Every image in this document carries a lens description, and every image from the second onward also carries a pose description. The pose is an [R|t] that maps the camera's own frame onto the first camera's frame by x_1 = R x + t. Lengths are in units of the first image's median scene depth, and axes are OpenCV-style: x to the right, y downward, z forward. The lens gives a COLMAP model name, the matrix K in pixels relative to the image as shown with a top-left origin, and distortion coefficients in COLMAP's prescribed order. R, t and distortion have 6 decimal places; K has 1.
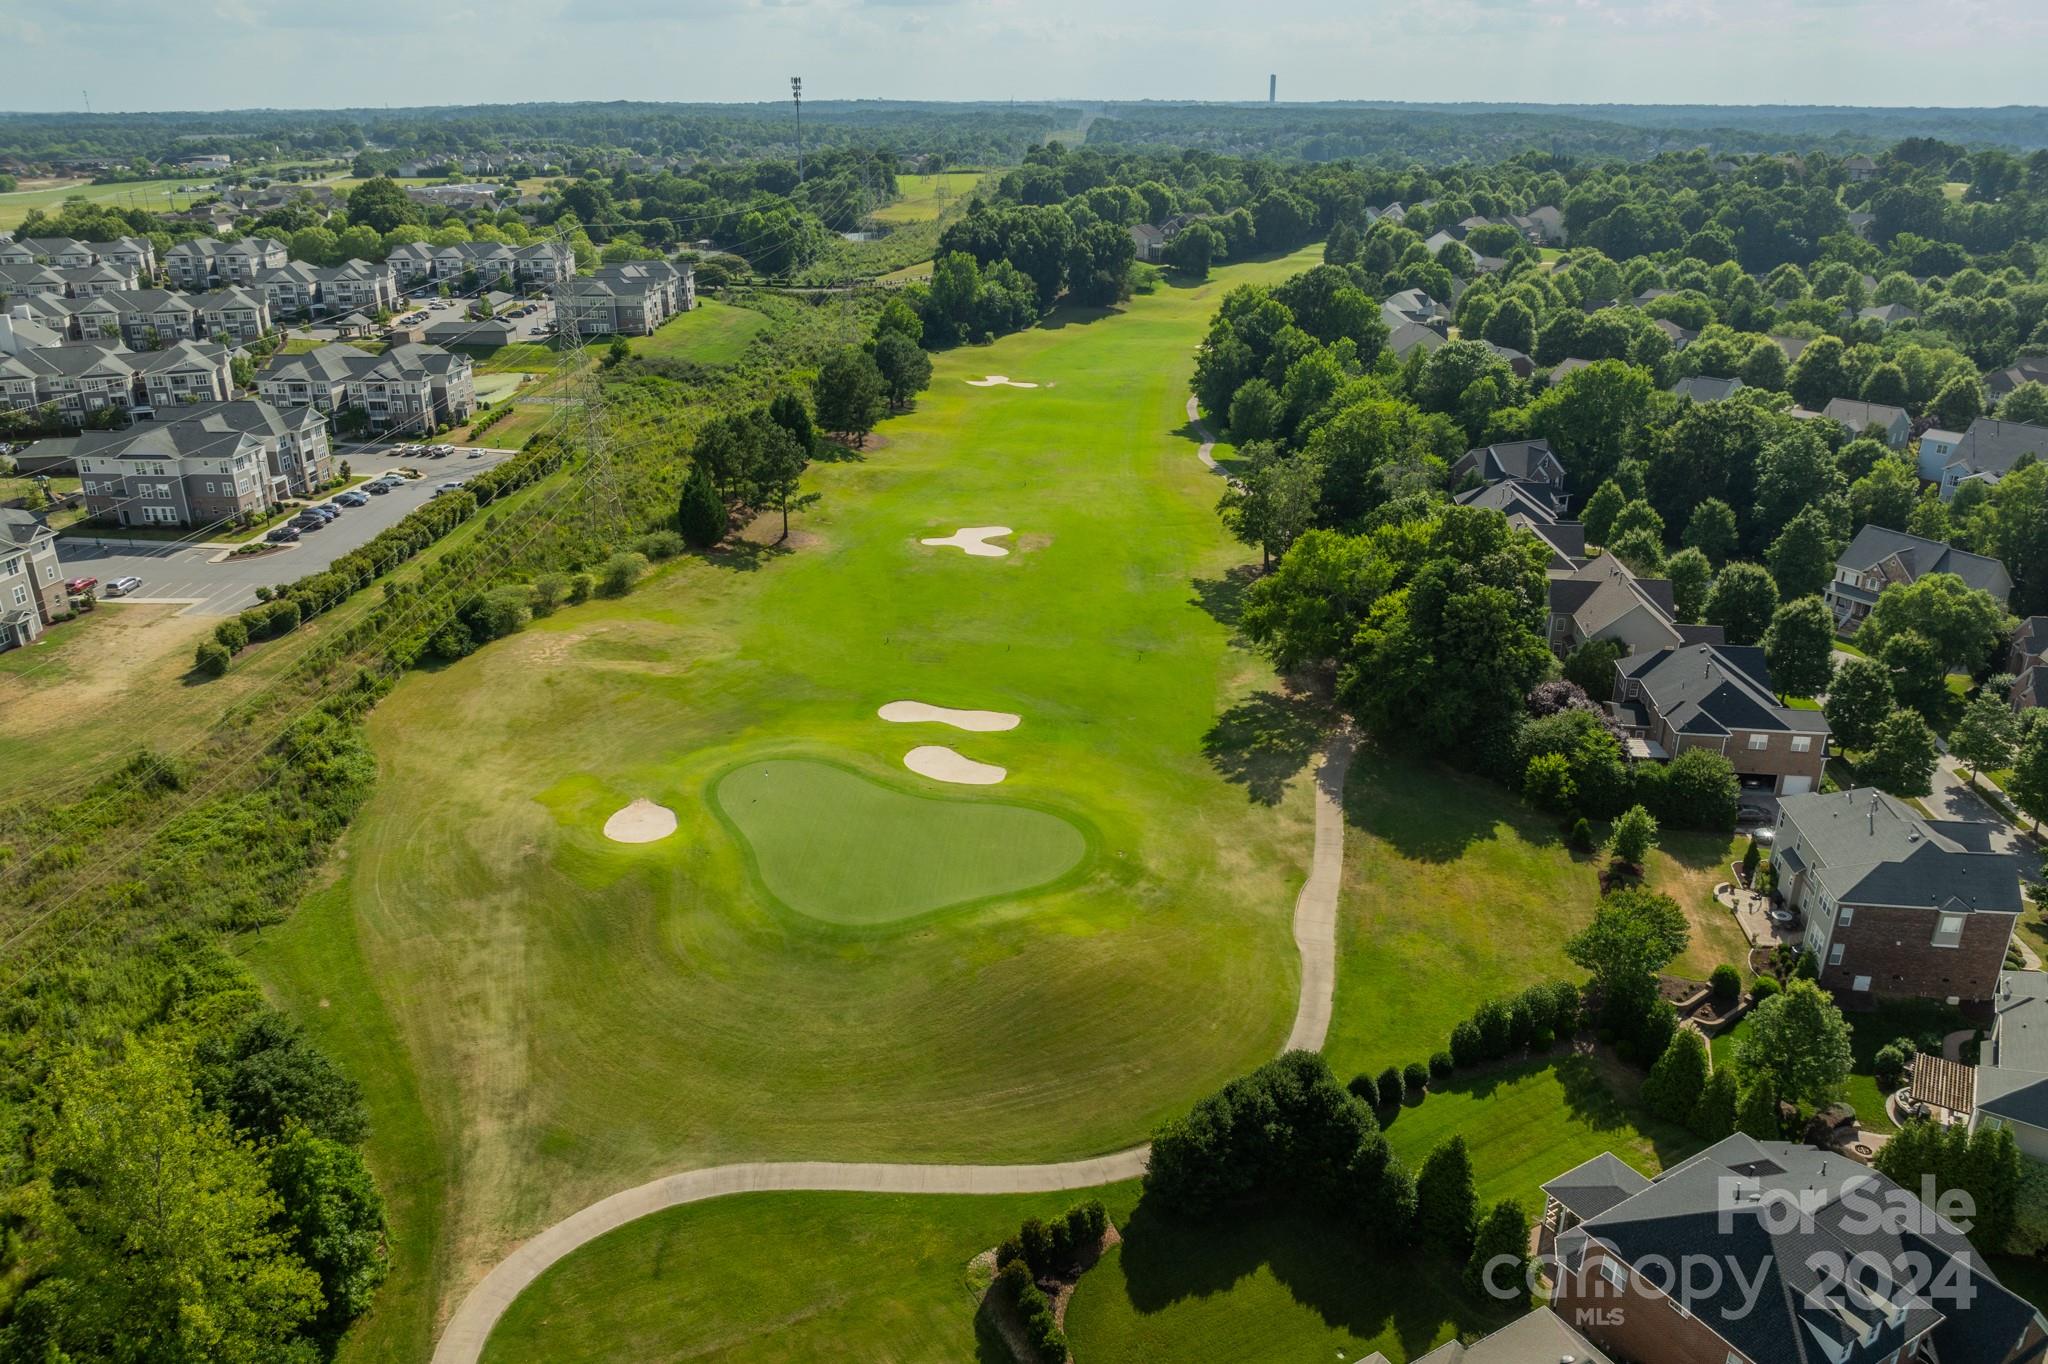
lens RADIAL K [[1419.6, 0, 1024.0], [0, 1419.6, 682.0], [0, 0, 1]] dist [-0.050135, 0.001366]
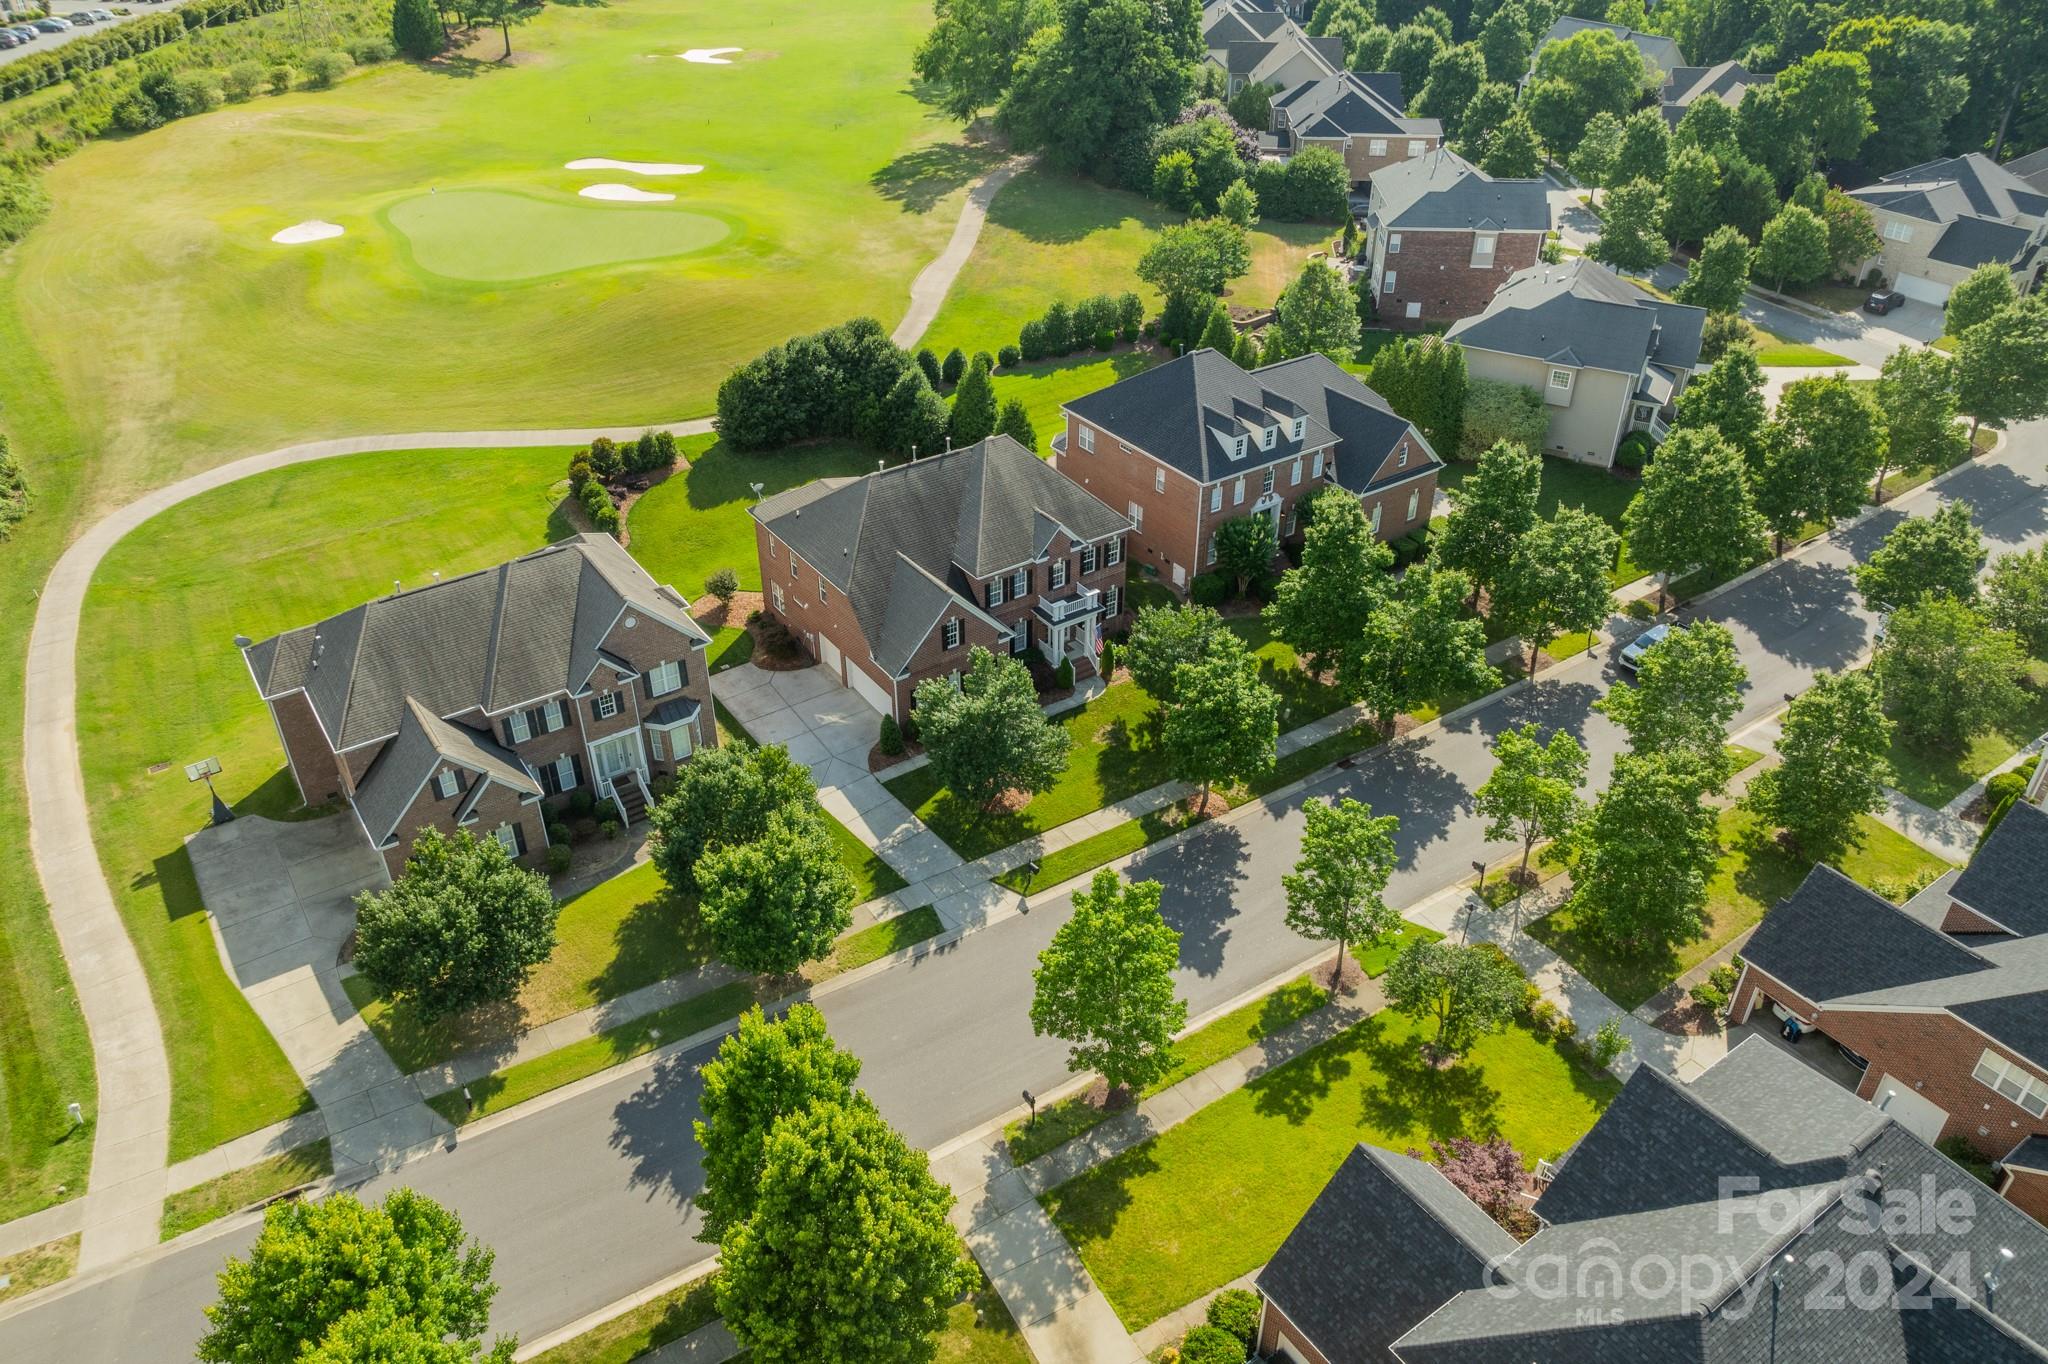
lens RADIAL K [[1416.2, 0, 1024.0], [0, 1416.2, 682.0], [0, 0, 1]] dist [-0.052102, 0.009586]
pose [[0.996213, -0.042410, 0.075903, 0.166206], [0.026061, 0.978485, 0.204666, 0.231231], [-0.082949, -0.201913, 0.975884, -0.116556]]
